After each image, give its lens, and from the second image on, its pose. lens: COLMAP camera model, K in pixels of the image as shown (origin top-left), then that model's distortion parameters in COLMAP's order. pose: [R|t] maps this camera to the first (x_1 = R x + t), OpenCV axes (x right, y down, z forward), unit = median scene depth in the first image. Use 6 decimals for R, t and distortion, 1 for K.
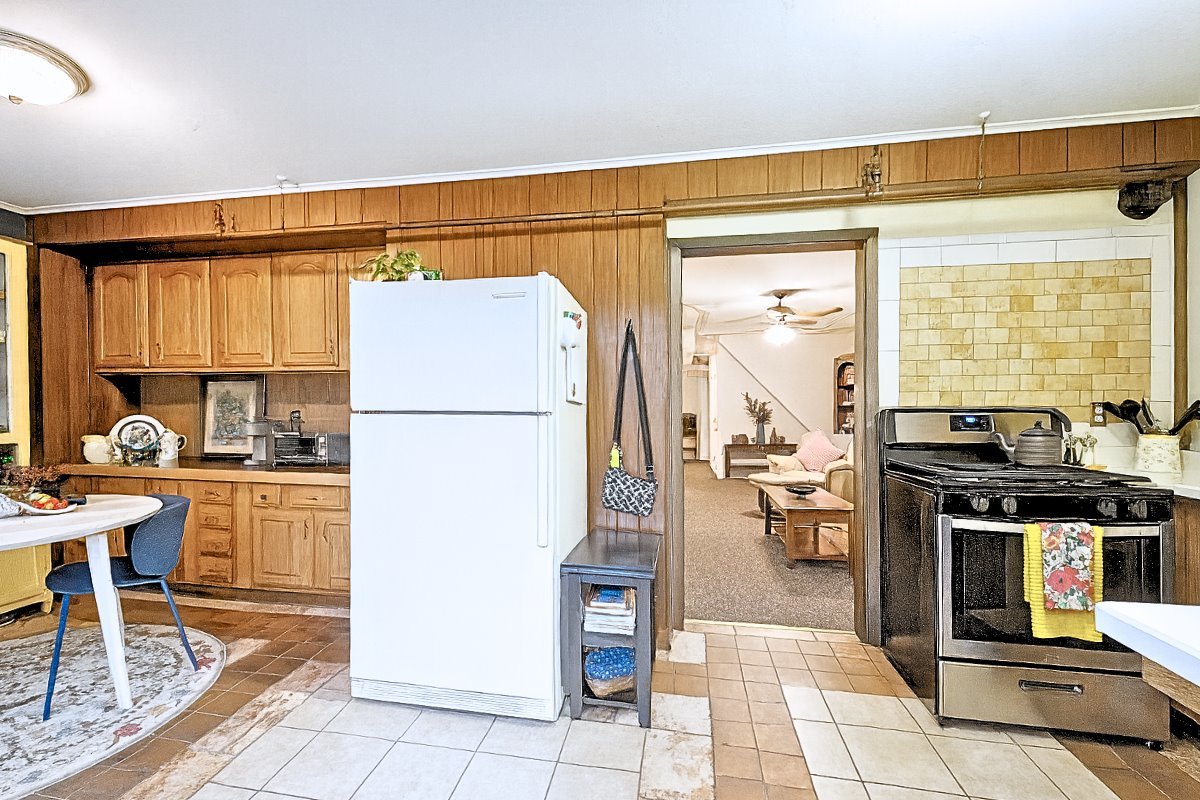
lens RADIAL K [[507.3, 0, 601.7], [0, 507.3, 421.1], [0, 0, 1]] dist [0.000775, 0.000217]
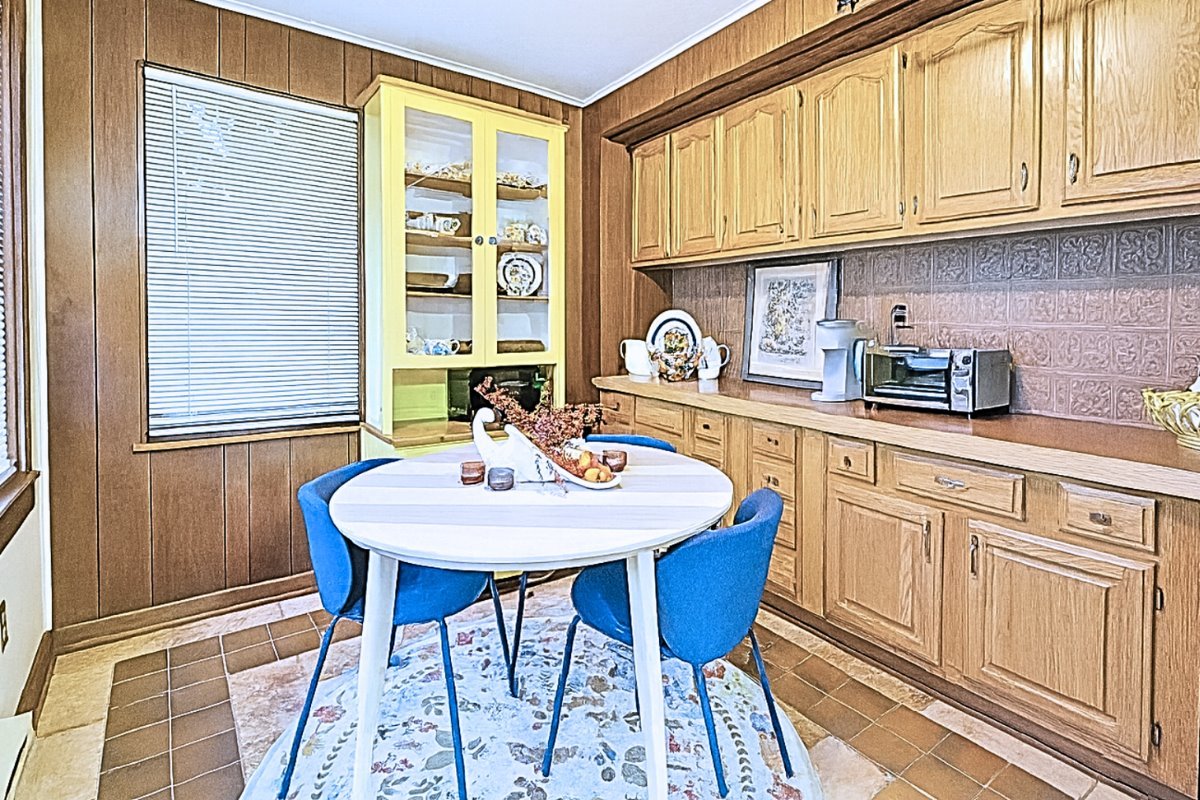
lens RADIAL K [[507.3, 0, 601.7], [0, 507.3, 421.1], [0, 0, 1]] dist [0.000775, 0.000217]
pose [[0.669456, 0.159515, -0.725523, -0.426561], [-0.024497, 0.980882, 0.193055, 0.001854], [0.742447, -0.111469, 0.660565, 0.411987]]
